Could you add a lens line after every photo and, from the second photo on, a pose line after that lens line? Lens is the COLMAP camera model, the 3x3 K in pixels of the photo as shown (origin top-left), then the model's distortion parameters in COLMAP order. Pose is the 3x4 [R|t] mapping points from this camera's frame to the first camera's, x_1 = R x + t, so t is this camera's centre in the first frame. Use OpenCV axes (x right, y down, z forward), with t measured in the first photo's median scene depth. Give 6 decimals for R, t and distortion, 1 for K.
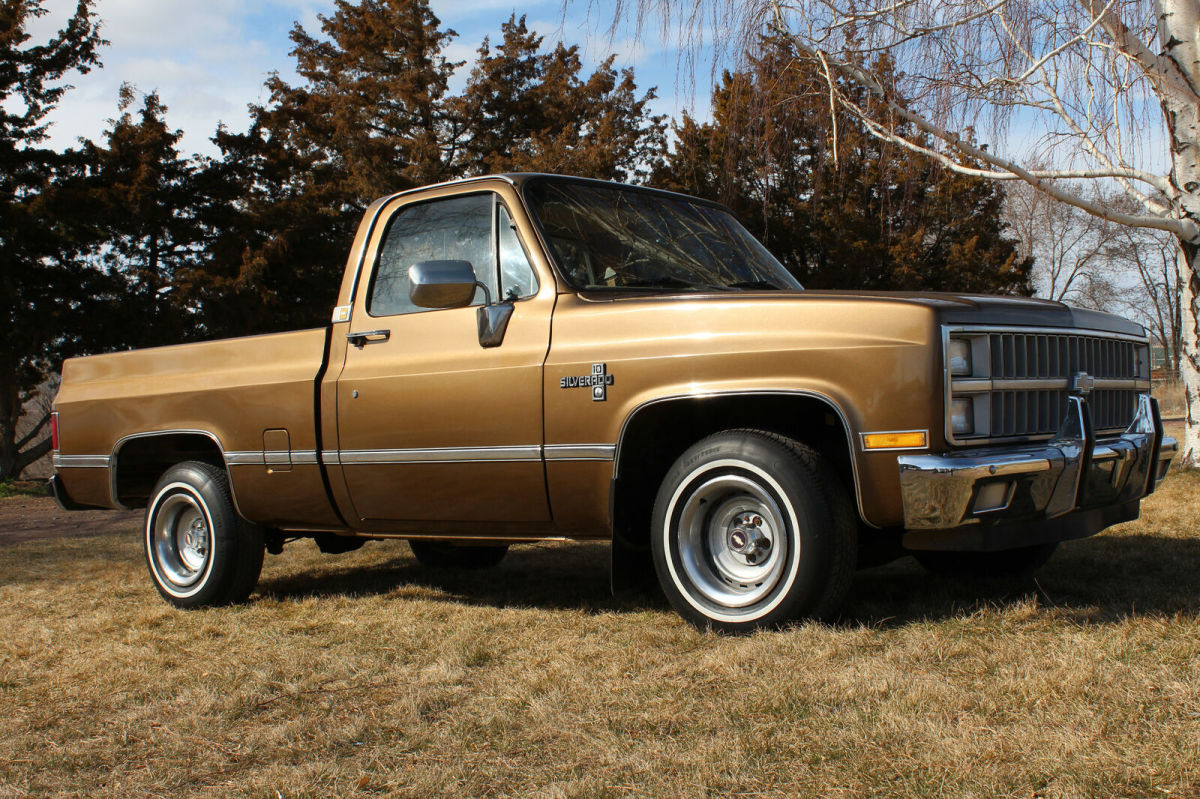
lens RADIAL K [[1609.0, 0, 600.0], [0, 1609.0, 399.5], [0, 0, 1]] dist [-0.037917, 0.068423]
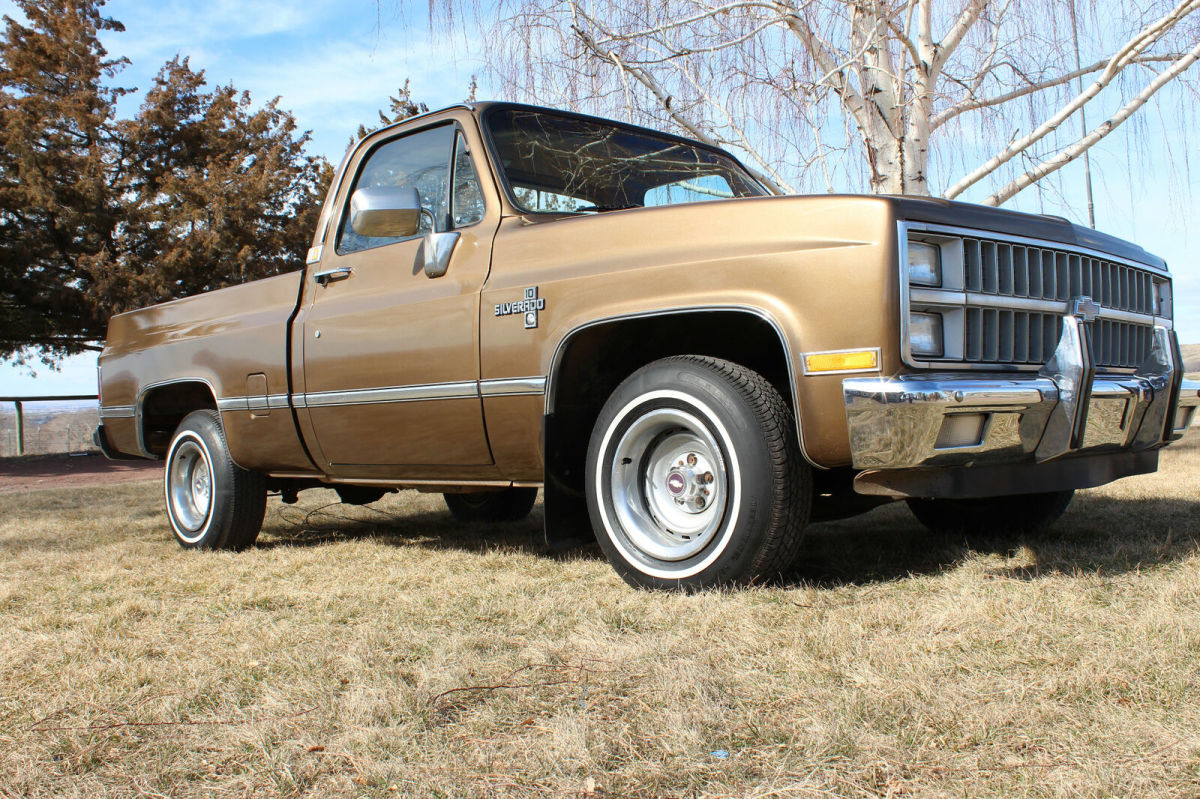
lens RADIAL K [[1306.6, 0, 600.0], [0, 1306.6, 399.5], [0, 0, 1]] dist [-0.013835, 0.007444]
pose [[0.994968, 0.005227, -0.100055, 0.109307], [-0.005028, 0.999985, 0.002249, 0.038211], [0.100065, -0.001735, 0.994979, 0.269649]]
